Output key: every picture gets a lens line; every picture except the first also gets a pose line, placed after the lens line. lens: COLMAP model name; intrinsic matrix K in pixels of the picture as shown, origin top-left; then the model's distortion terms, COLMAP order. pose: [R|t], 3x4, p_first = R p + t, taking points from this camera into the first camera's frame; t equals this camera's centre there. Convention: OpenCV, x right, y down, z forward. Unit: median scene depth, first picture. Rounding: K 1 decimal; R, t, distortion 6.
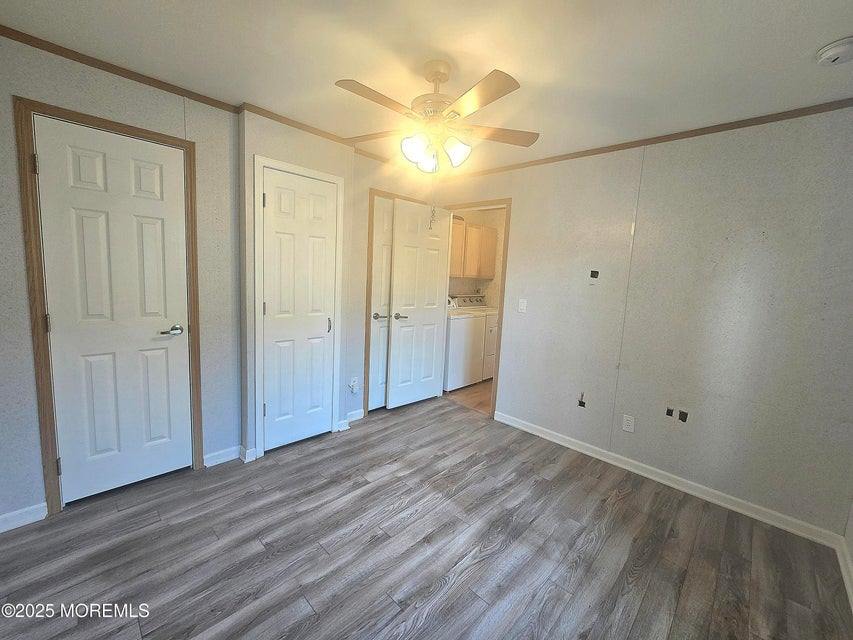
lens RADIAL K [[352.3, 0, 426.9], [0, 352.3, 315.5], [0, 0, 1]] dist [-0.000477, -0.000144]
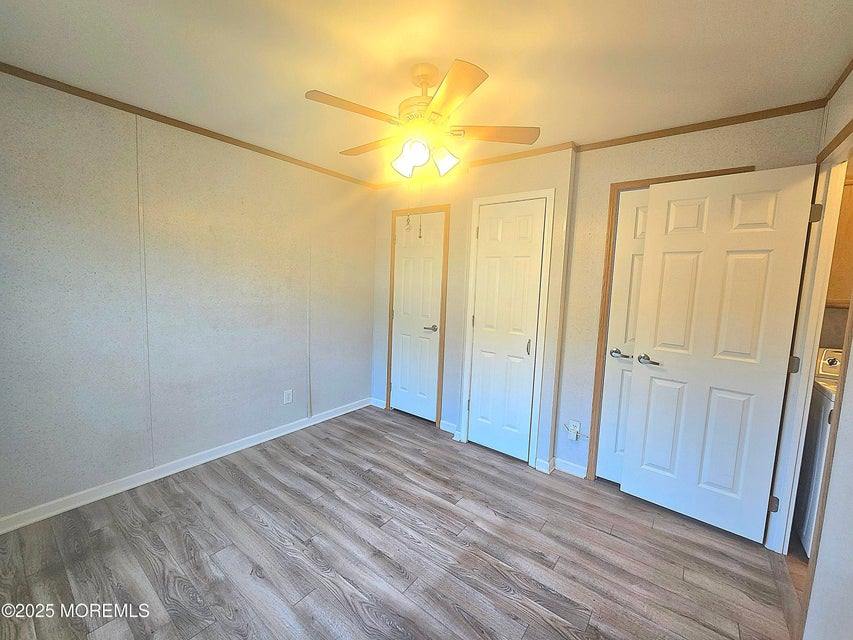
lens RADIAL K [[352.3, 0, 426.9], [0, 352.3, 315.5], [0, 0, 1]] dist [-0.000477, -0.000144]
pose [[0.110396, 0.054974, -0.992366, 0.801139], [-0.148639, 0.988153, 0.038205, -0.066416], [0.982710, 0.143287, 0.117259, 0.774777]]
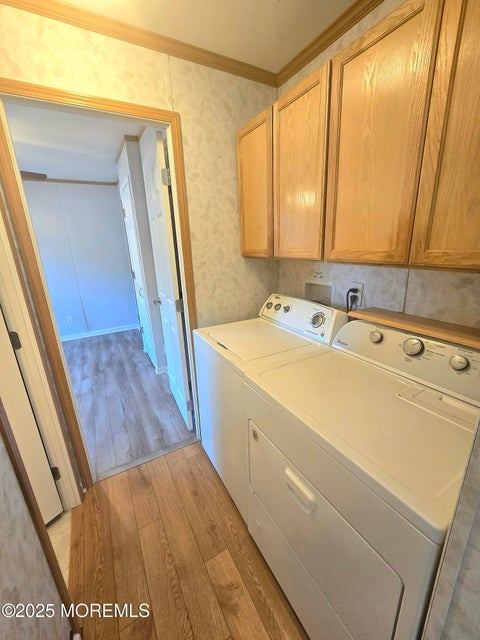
lens RADIAL K [[264.4, 0, 240.0], [0, 264.4, 320.0], [0, 0, 1]] dist [-0.000477, -0.000144]
pose [[-0.286301, 0.227949, -0.930630, 0.765267], [-0.090680, 0.960482, 0.263158, -0.214801], [0.953839, 0.159731, -0.254316, 2.097766]]
